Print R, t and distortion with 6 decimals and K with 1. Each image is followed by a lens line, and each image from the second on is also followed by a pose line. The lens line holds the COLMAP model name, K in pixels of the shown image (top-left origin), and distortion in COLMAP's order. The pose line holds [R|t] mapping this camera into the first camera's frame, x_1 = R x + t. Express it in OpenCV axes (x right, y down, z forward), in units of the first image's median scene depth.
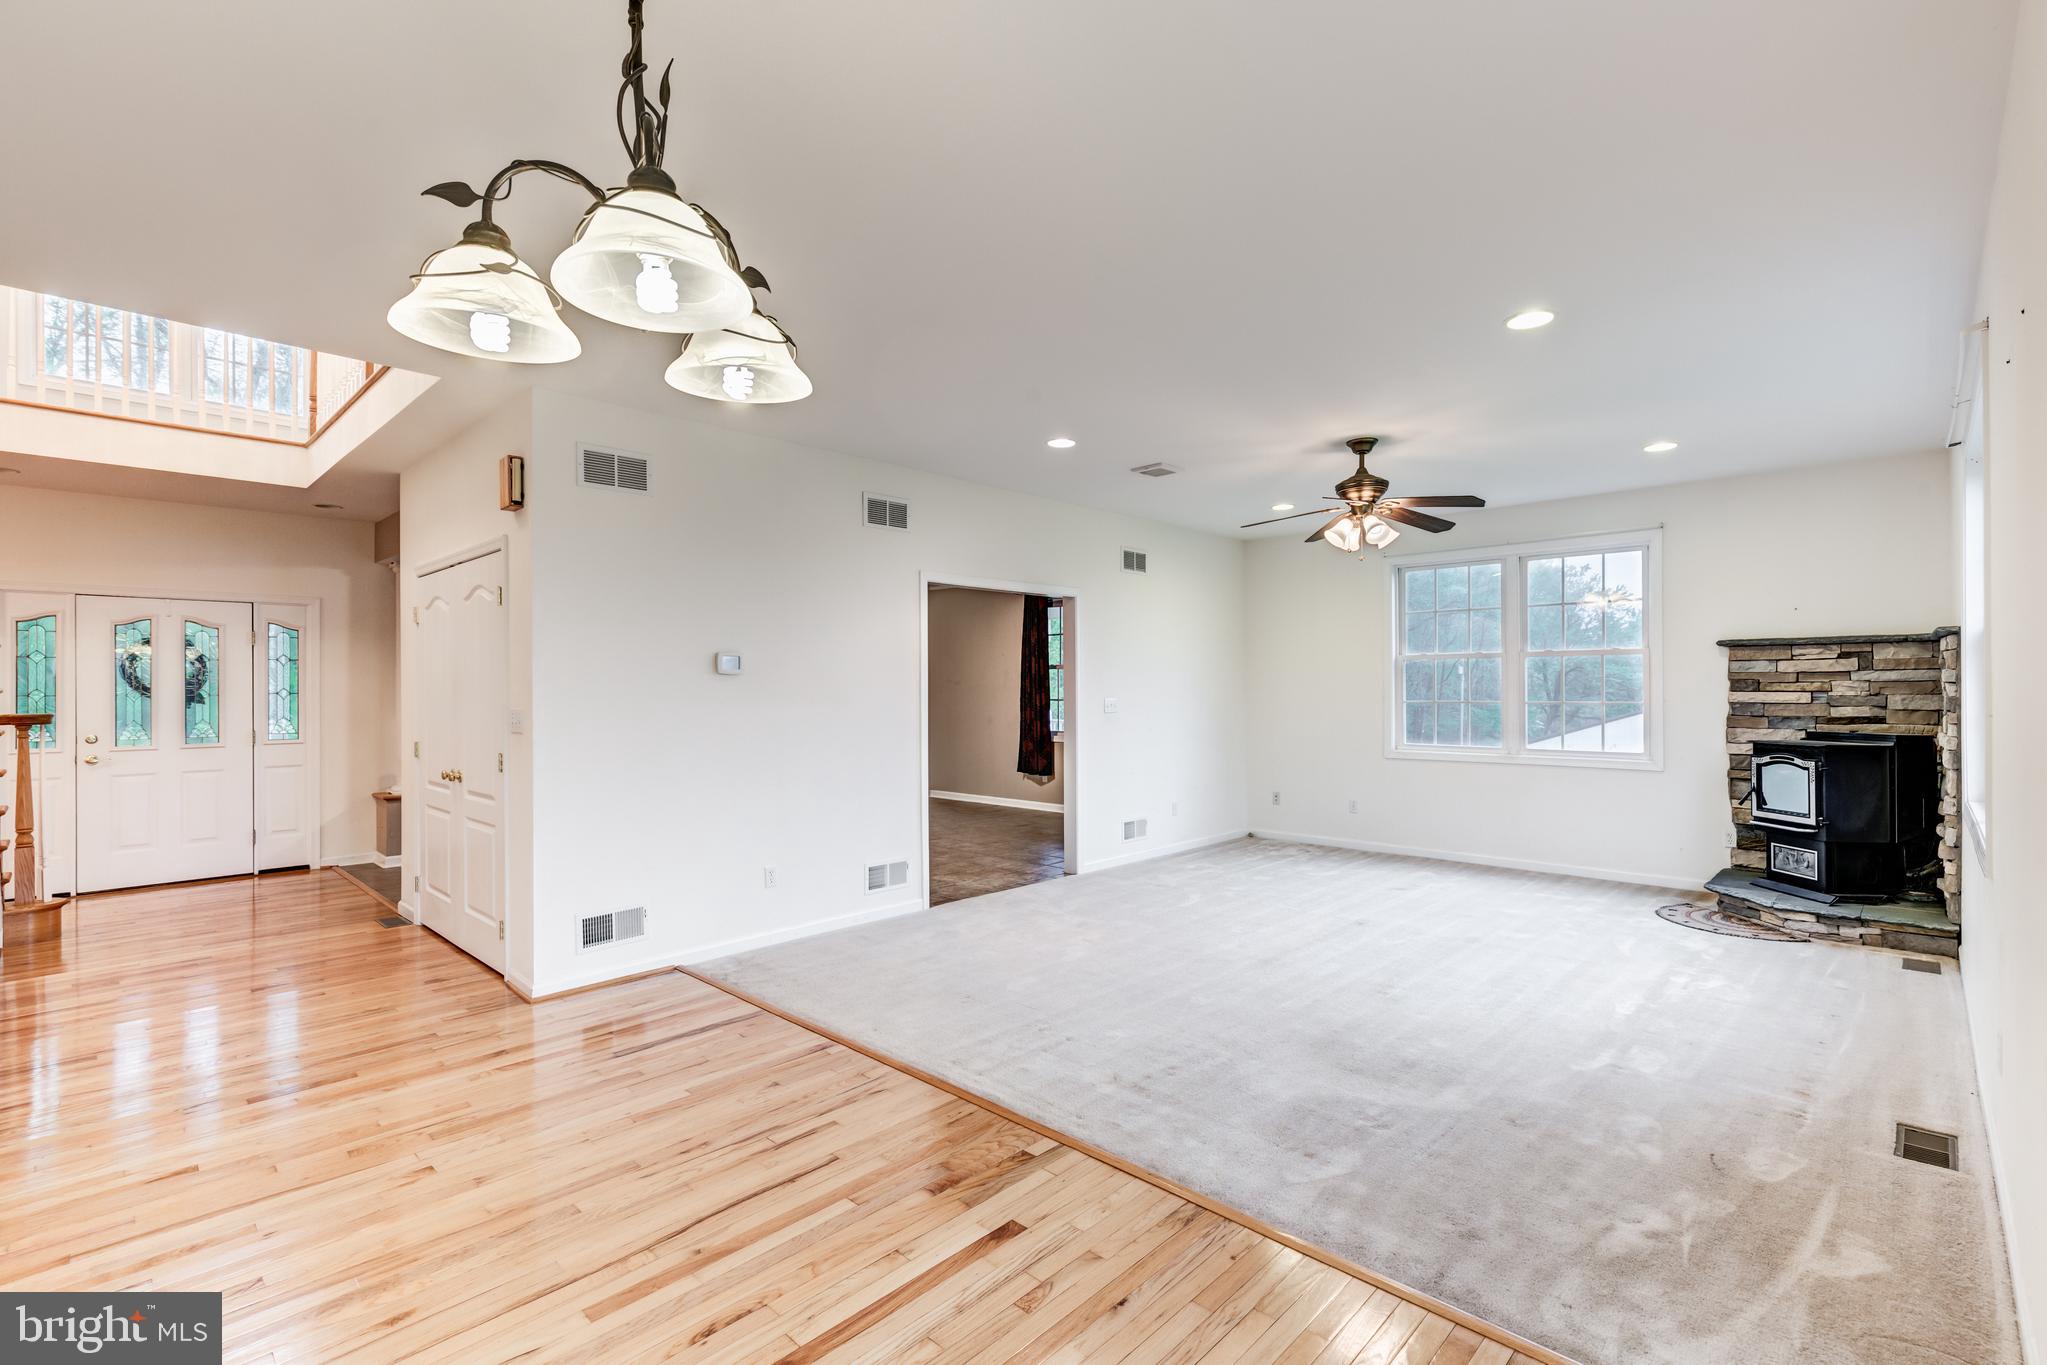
lens RADIAL K [[941.1, 0, 1011.7], [0, 941.1, 687.9], [0, 0, 1]] dist [0.007688, -0.000201]
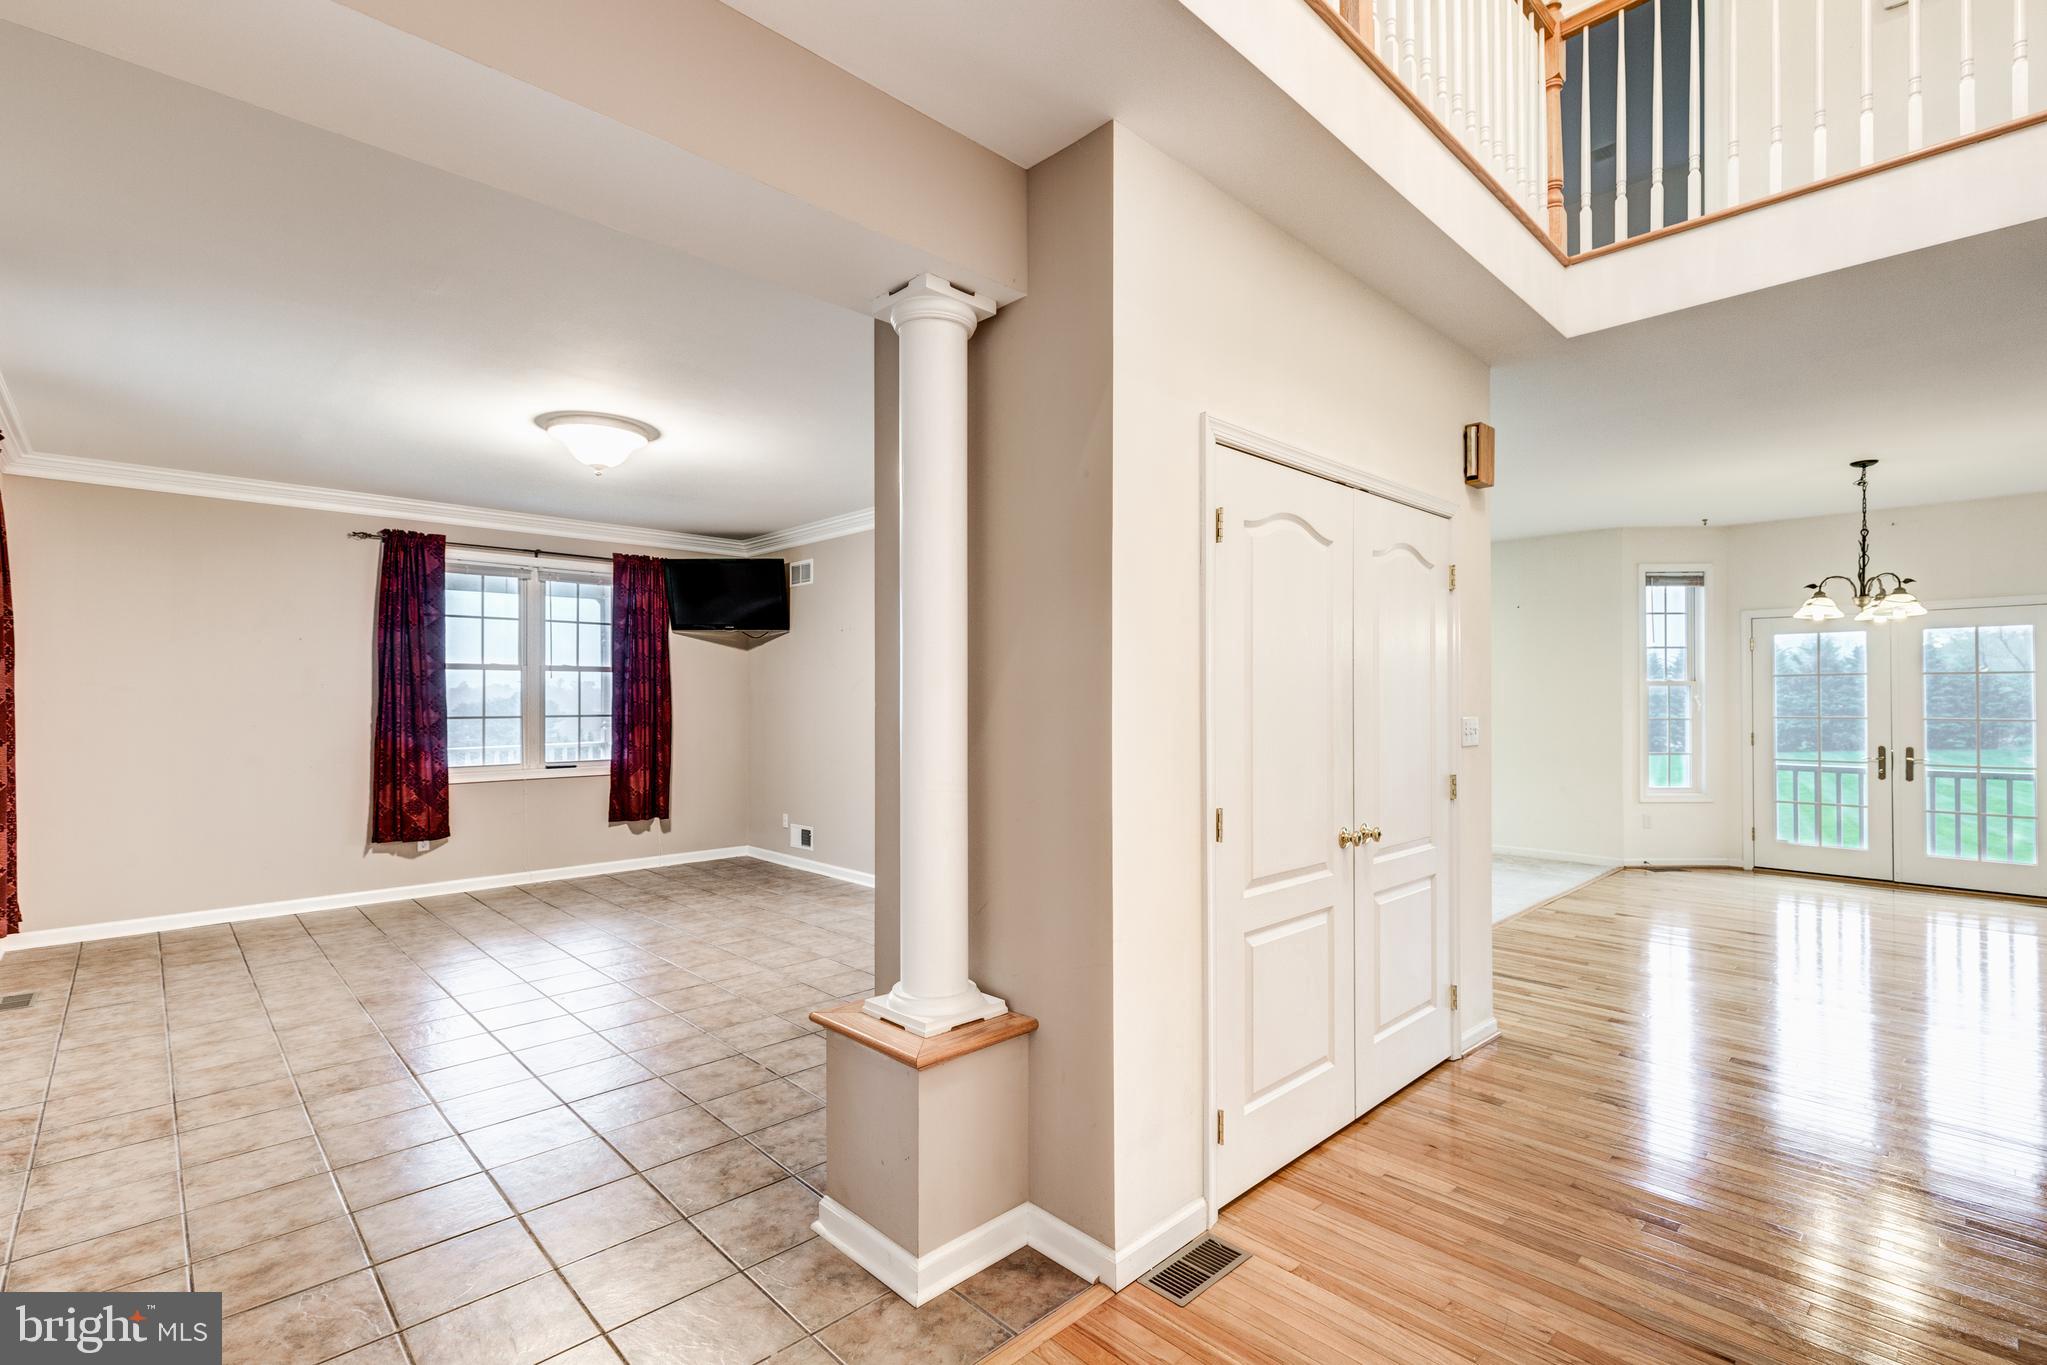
lens RADIAL K [[934.9, 0, 1039.6], [0, 934.9, 691.3], [0, 0, 1]] dist [-0.001855, 0.001413]
pose [[0.012895, 0.011379, 0.999852, -1.093626], [0.001534, 0.999934, -0.011400, 0.004939], [-0.999916, 0.001681, 0.012877, 1.096359]]
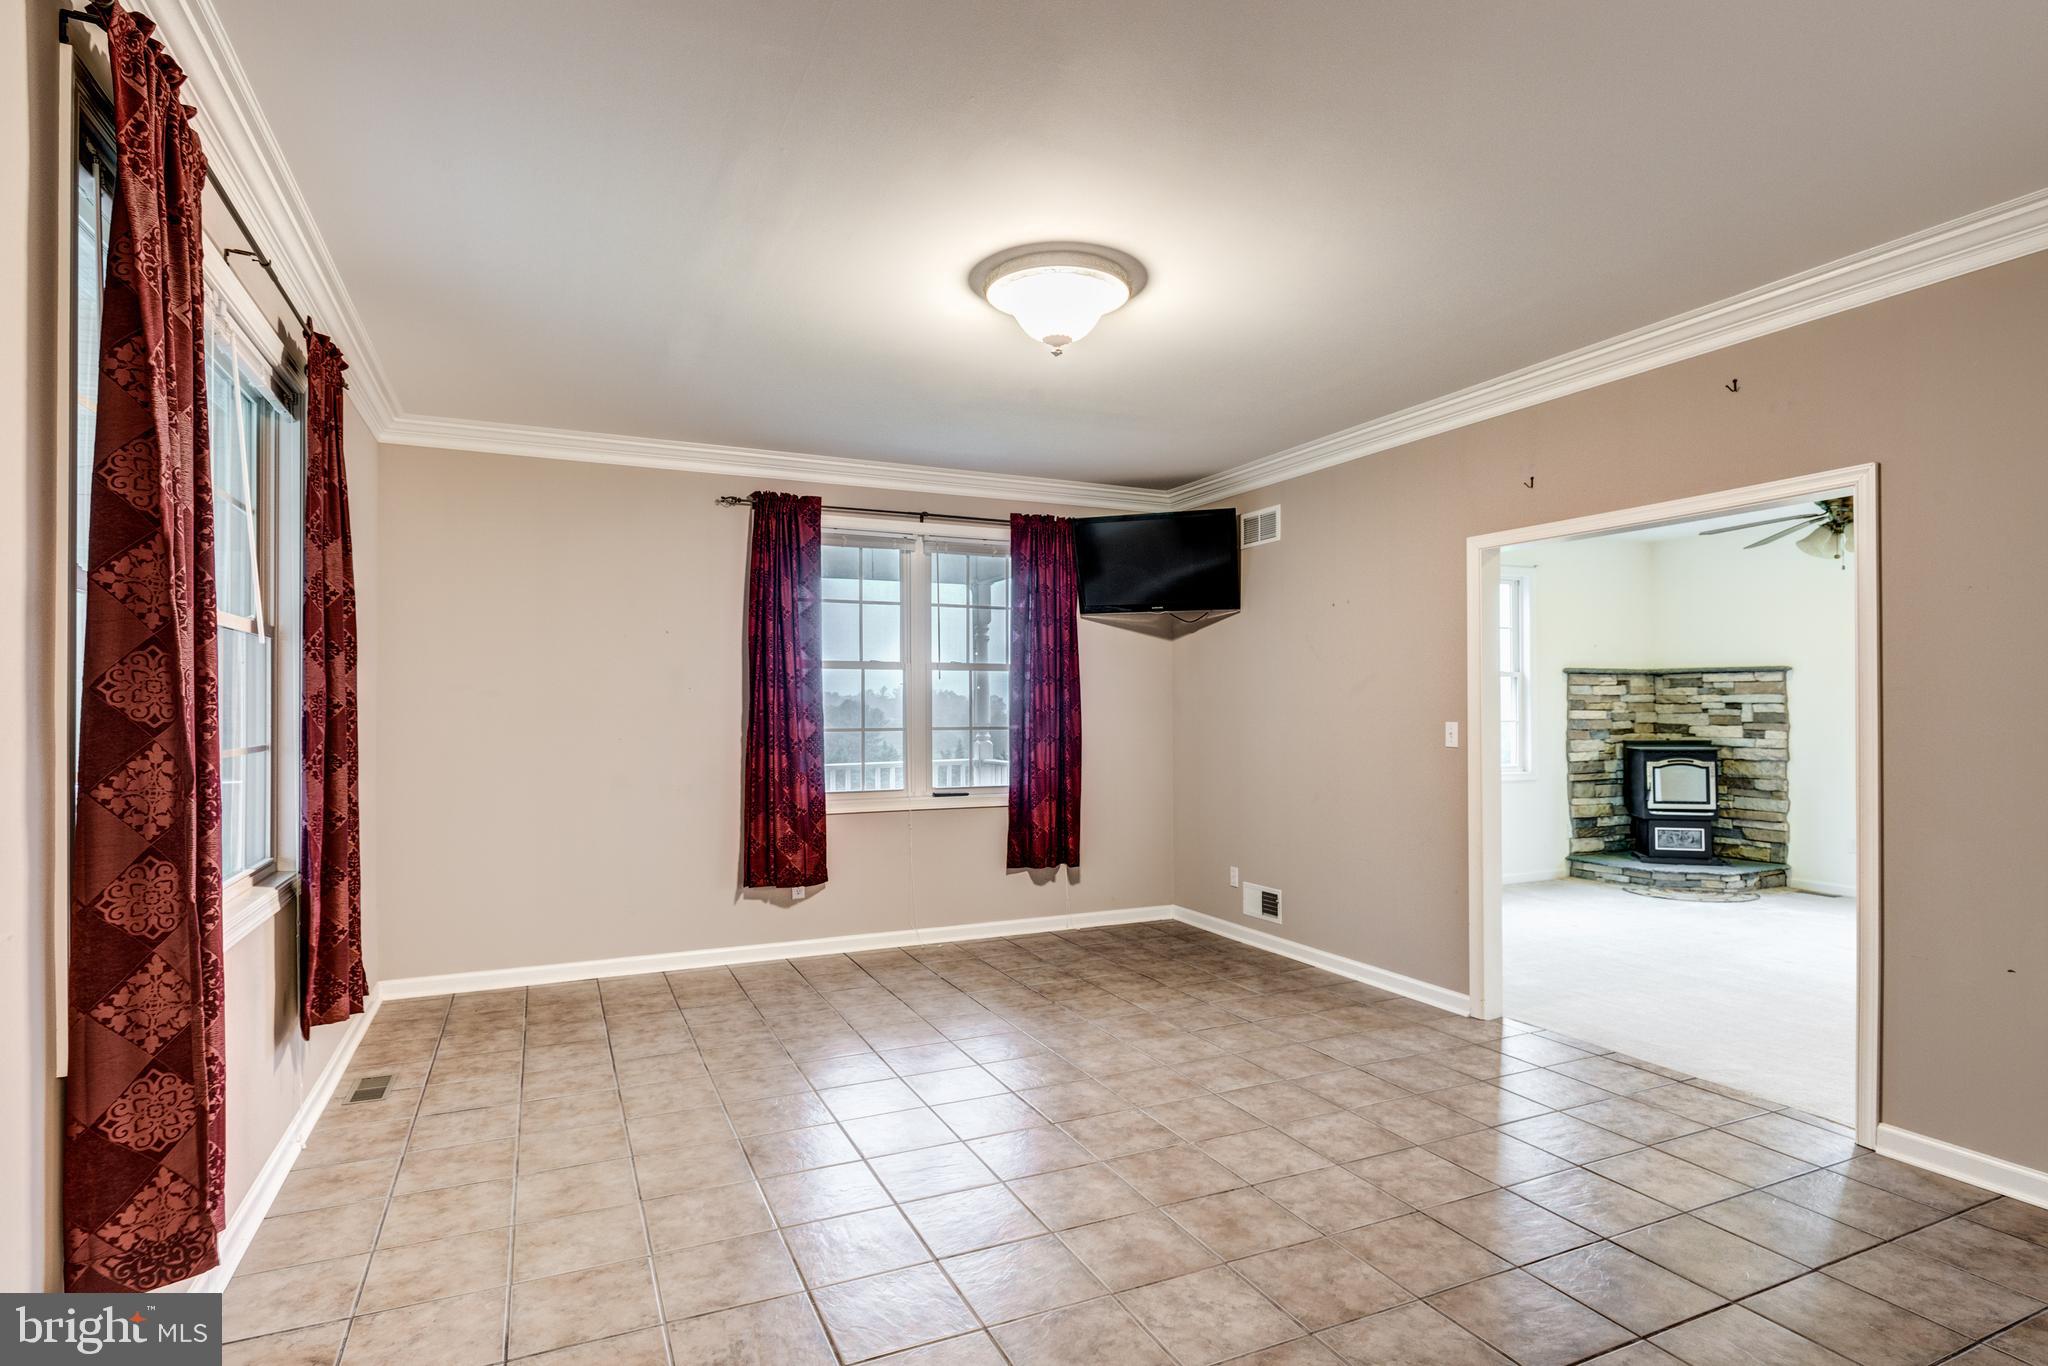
lens RADIAL K [[1045.4, 0, 1030.0], [0, 1045.4, 703.9], [0, 0, 1]] dist [0.015466, -0.000151]
pose [[0.338367, 0.006527, 0.940992, -0.828157], [0.000712, 0.999974, -0.007192, 0.005437], [-0.941014, 0.003104, 0.338354, 1.317834]]
